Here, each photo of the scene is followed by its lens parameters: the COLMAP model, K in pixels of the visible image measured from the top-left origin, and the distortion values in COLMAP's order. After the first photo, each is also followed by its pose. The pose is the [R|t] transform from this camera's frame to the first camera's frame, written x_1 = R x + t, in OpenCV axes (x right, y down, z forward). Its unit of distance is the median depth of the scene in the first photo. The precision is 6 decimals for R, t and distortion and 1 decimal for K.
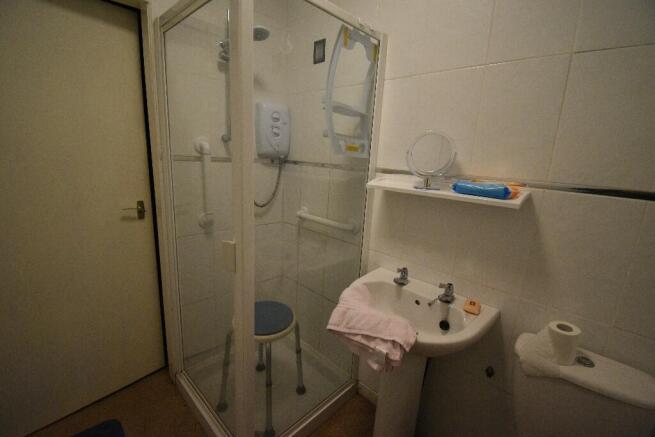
lens RADIAL K [[291.7, 0, 327.5], [0, 291.7, 218.5], [0, 0, 1]] dist [-0.013243, -0.000094]
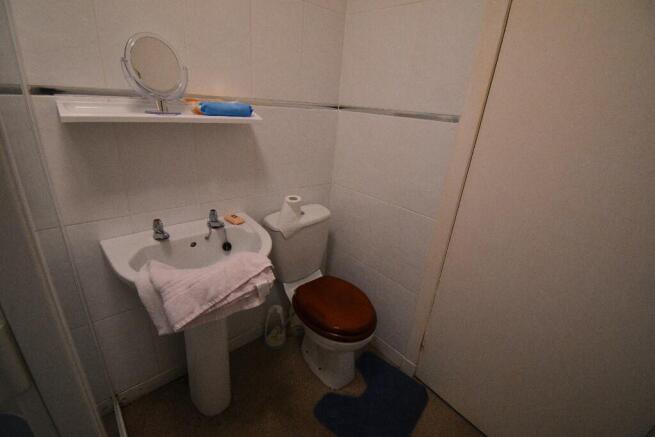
lens RADIAL K [[291.7, 0, 327.5], [0, 291.7, 218.5], [0, 0, 1]] dist [-0.013243, -0.000094]
pose [[0.062342, -0.414810, 0.907770, -0.497676], [0.144058, 0.903755, 0.403081, -0.100871], [-0.987604, 0.105642, 0.116098, 0.505972]]
